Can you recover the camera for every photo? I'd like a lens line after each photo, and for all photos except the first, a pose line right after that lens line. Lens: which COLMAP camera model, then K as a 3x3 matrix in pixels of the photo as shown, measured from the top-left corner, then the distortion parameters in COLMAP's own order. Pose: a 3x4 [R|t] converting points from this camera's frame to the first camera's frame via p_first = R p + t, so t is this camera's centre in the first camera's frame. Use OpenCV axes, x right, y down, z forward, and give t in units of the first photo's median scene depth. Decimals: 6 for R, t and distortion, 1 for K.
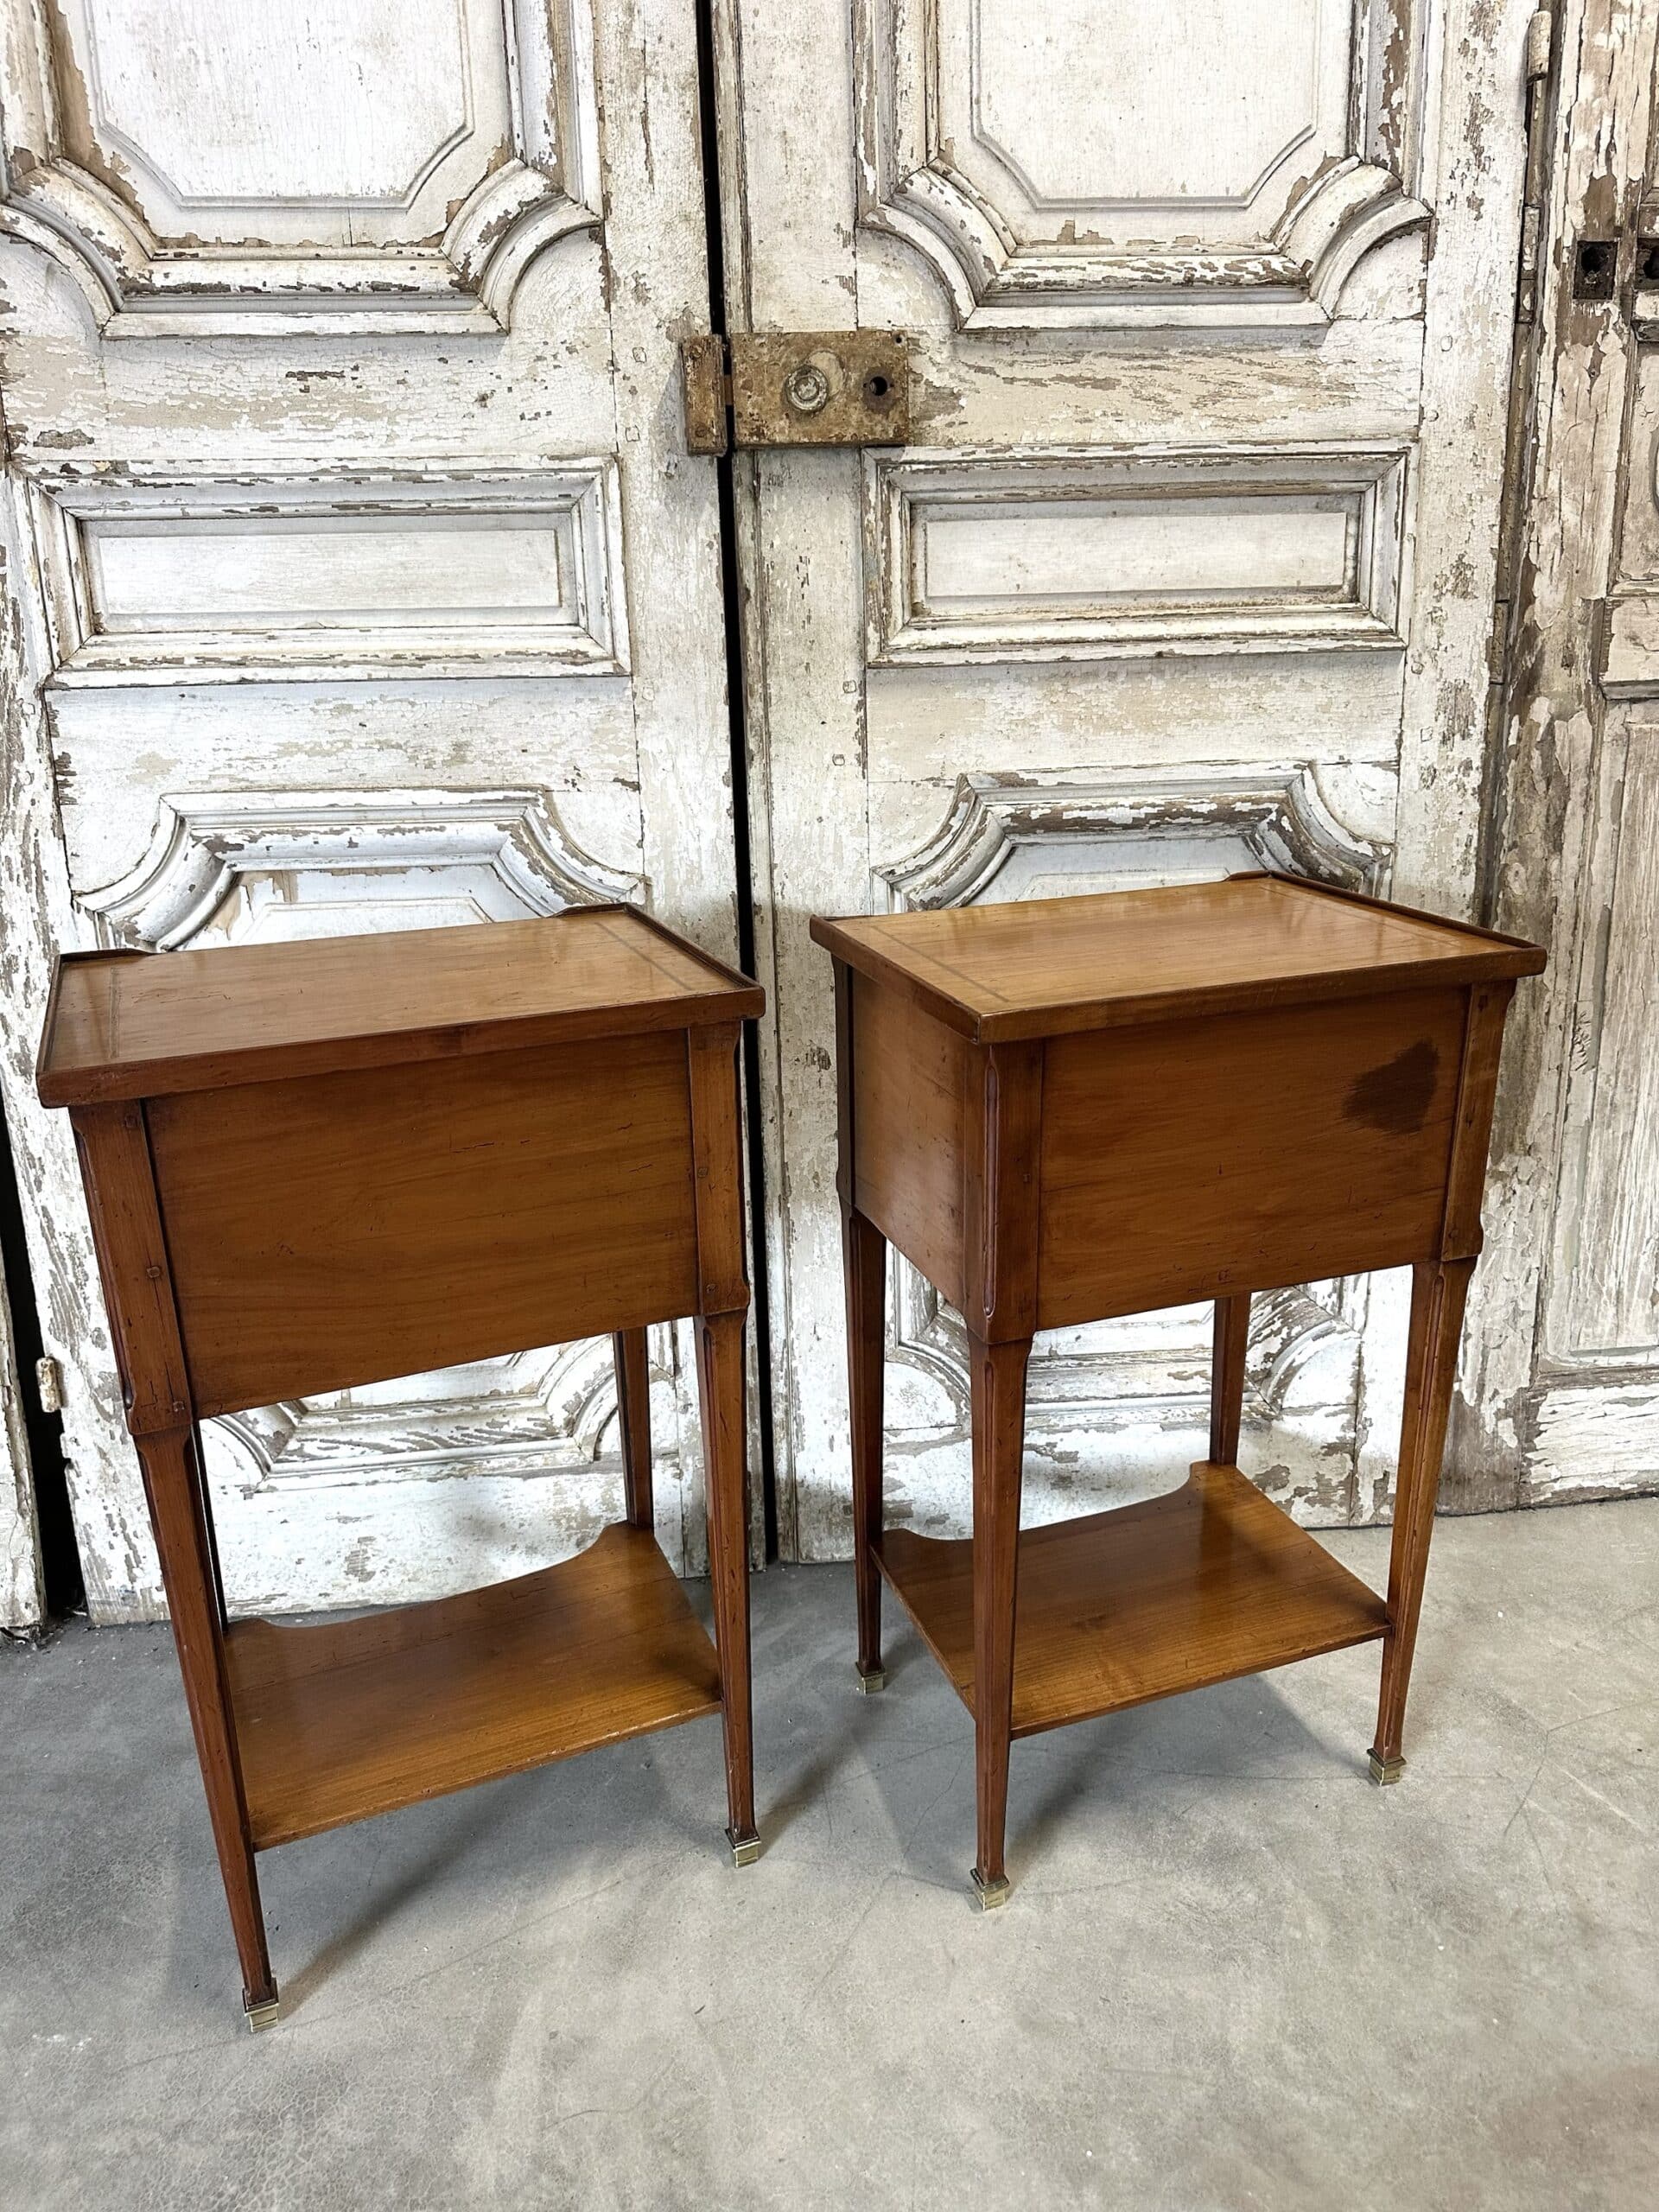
lens RADIAL K [[1505.5, 0, 823.1], [0, 1505.5, 1095.4], [0, 0, 1]] dist [0.157662, -0.334129]
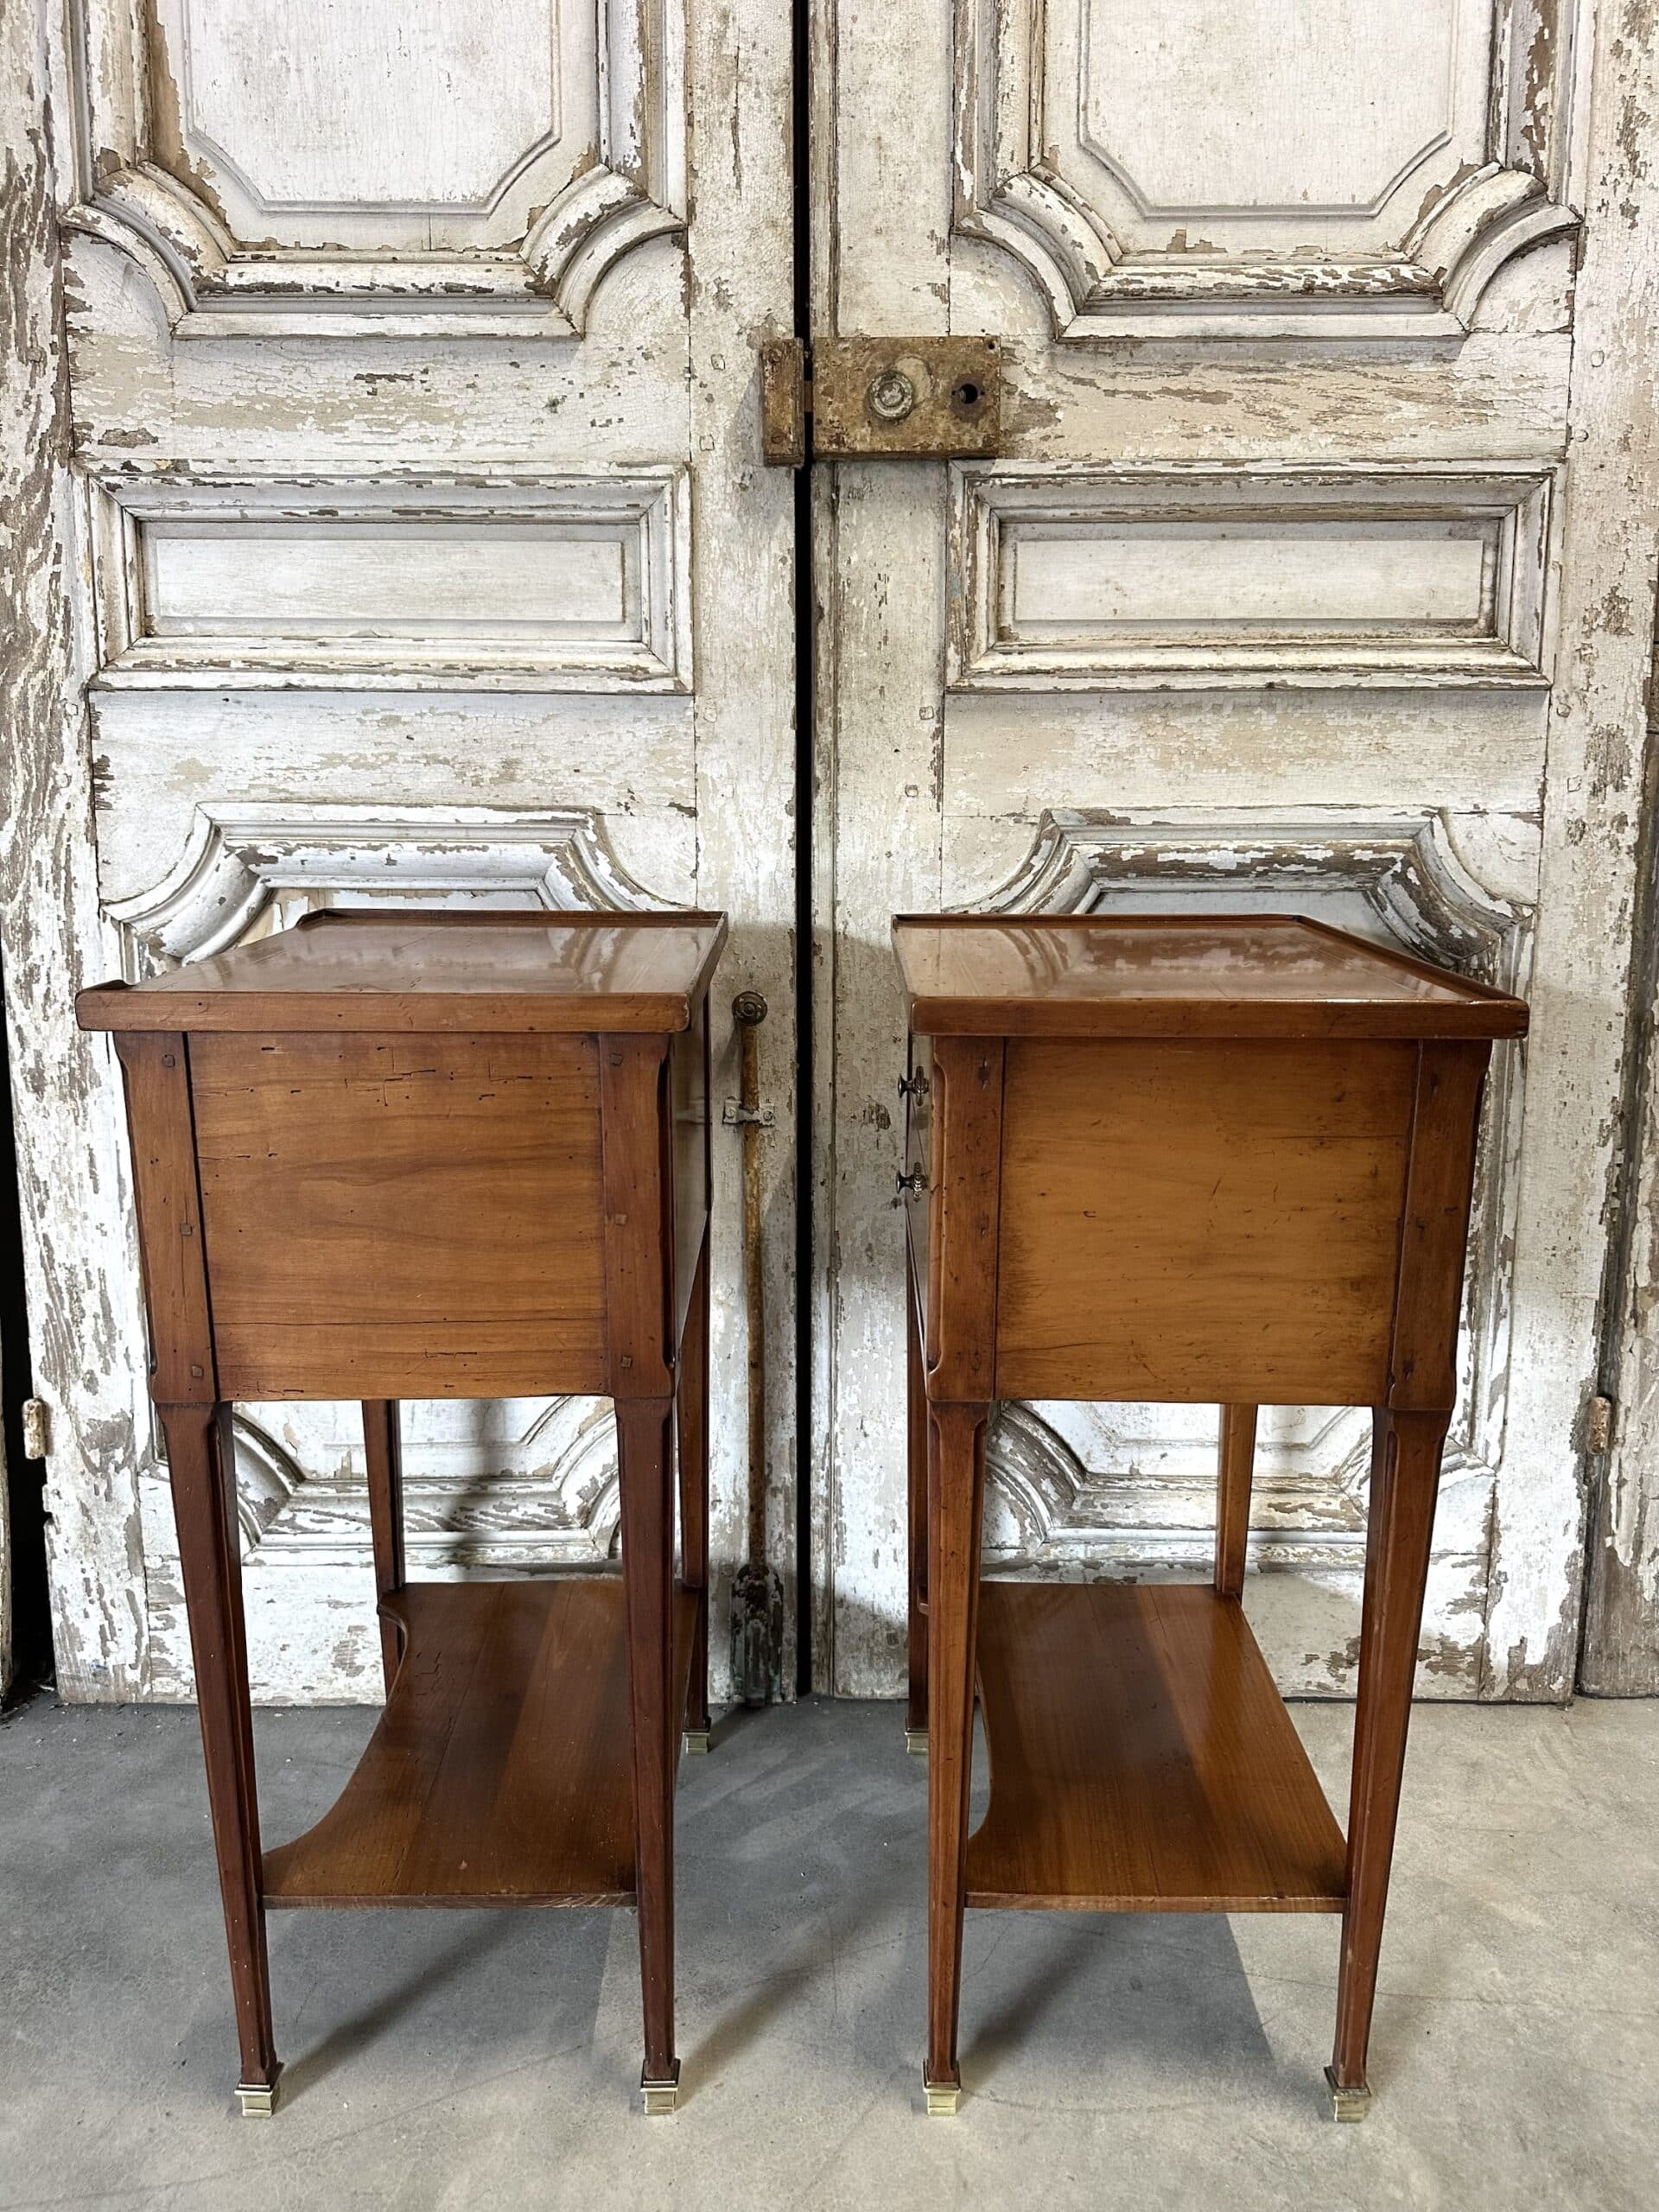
lens RADIAL K [[1506.1, 0, 822.2], [0, 1506.1, 1103.0], [0, 0, 1]] dist [0.136730, -0.274937]
pose [[0.995247, 0.043232, -0.087255, 0.045183], [-0.051868, 0.993708, -0.099273, 0.062596], [0.082414, 0.103326, 0.991227, 0.102978]]
